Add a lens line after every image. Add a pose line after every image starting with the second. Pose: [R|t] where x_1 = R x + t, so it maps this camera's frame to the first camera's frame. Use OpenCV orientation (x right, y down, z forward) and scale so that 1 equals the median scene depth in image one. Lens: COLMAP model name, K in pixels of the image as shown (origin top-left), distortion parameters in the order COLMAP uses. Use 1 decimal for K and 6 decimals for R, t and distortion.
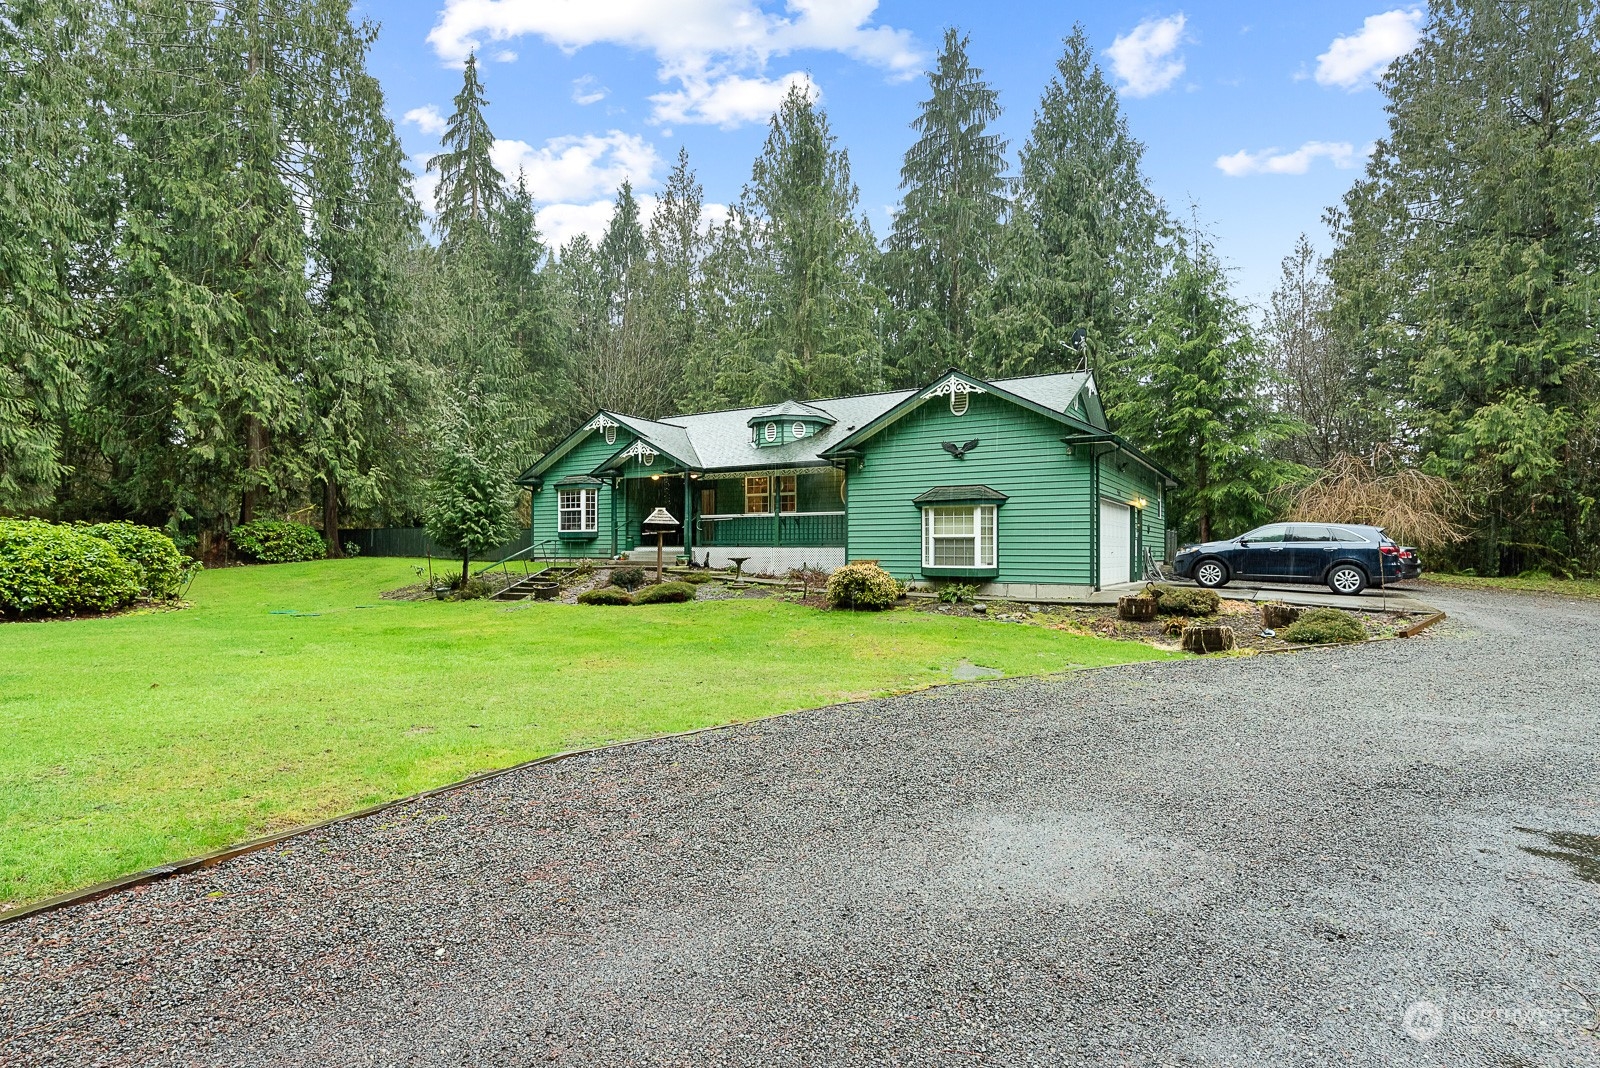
lens RADIAL K [[812.8, 0, 794.8], [0, 812.8, 531.9], [0, 0, 1]] dist [-0.002904, 0.000327]
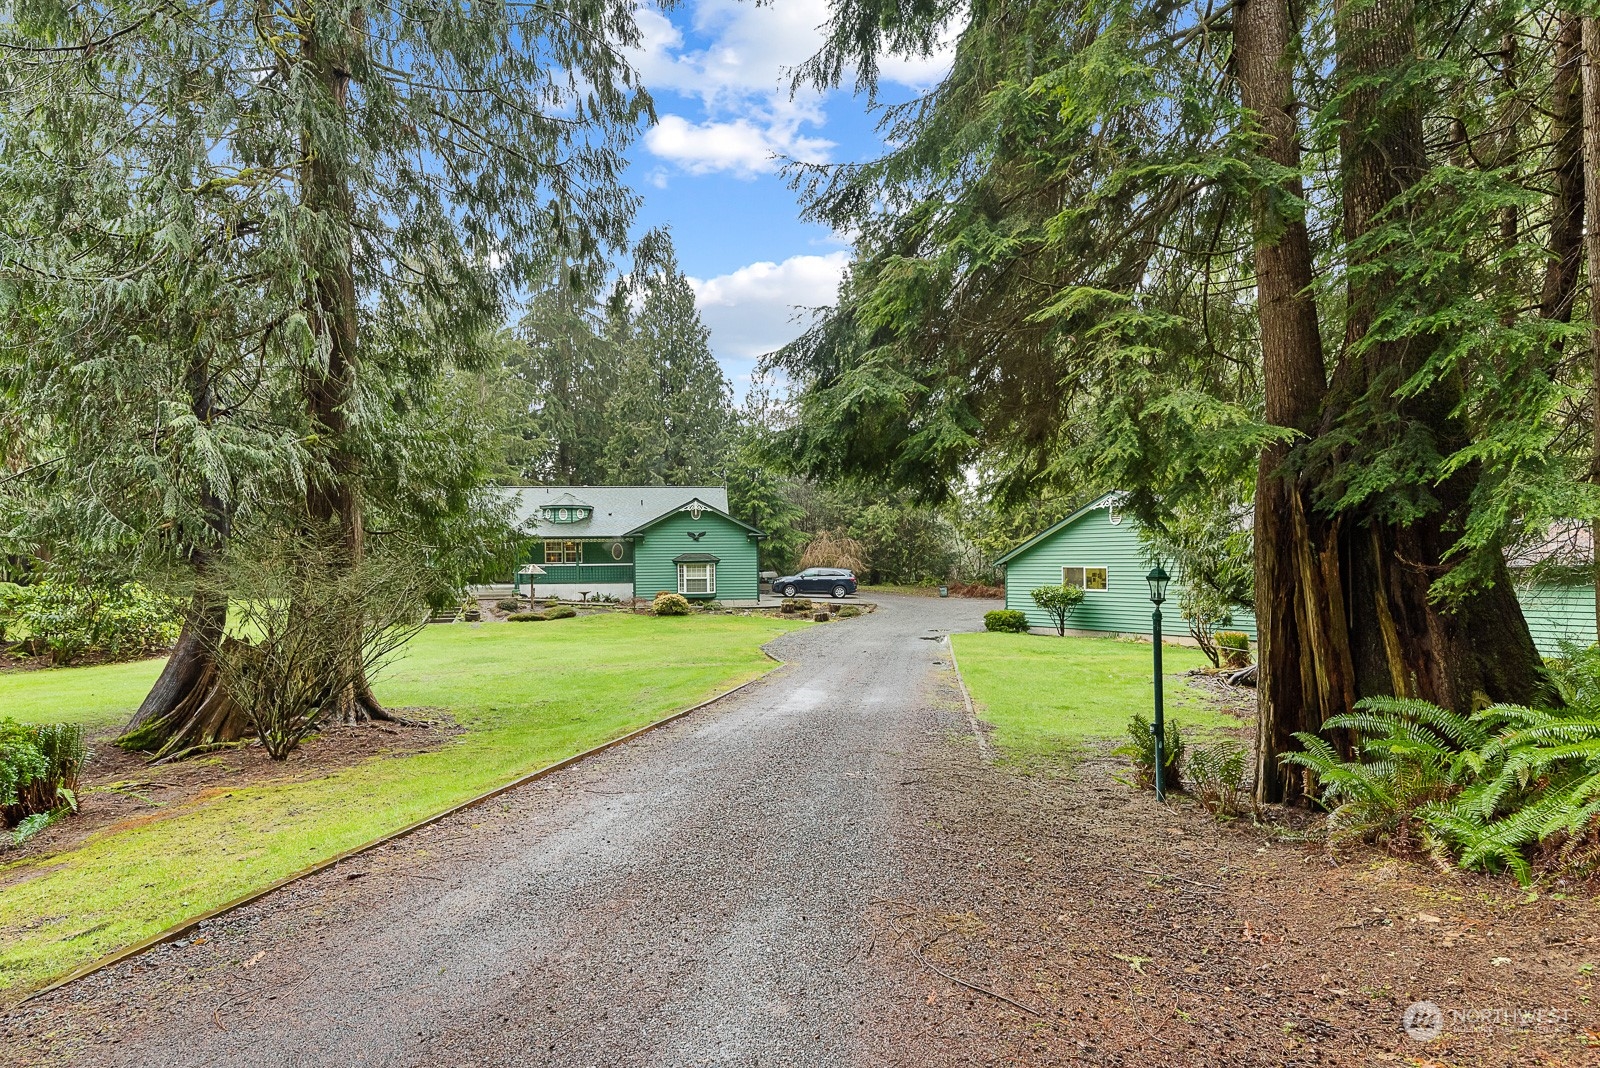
lens RADIAL K [[812.8, 0, 801.7], [0, 812.8, 533.8], [0, 0, 1]] dist [-0.002904, 0.000327]
pose [[0.781477, 0.005891, 0.623906, -0.875809], [-0.005646, 0.999981, -0.002369, -0.102644], [-0.623909, -0.001671, 0.781496, -0.785613]]
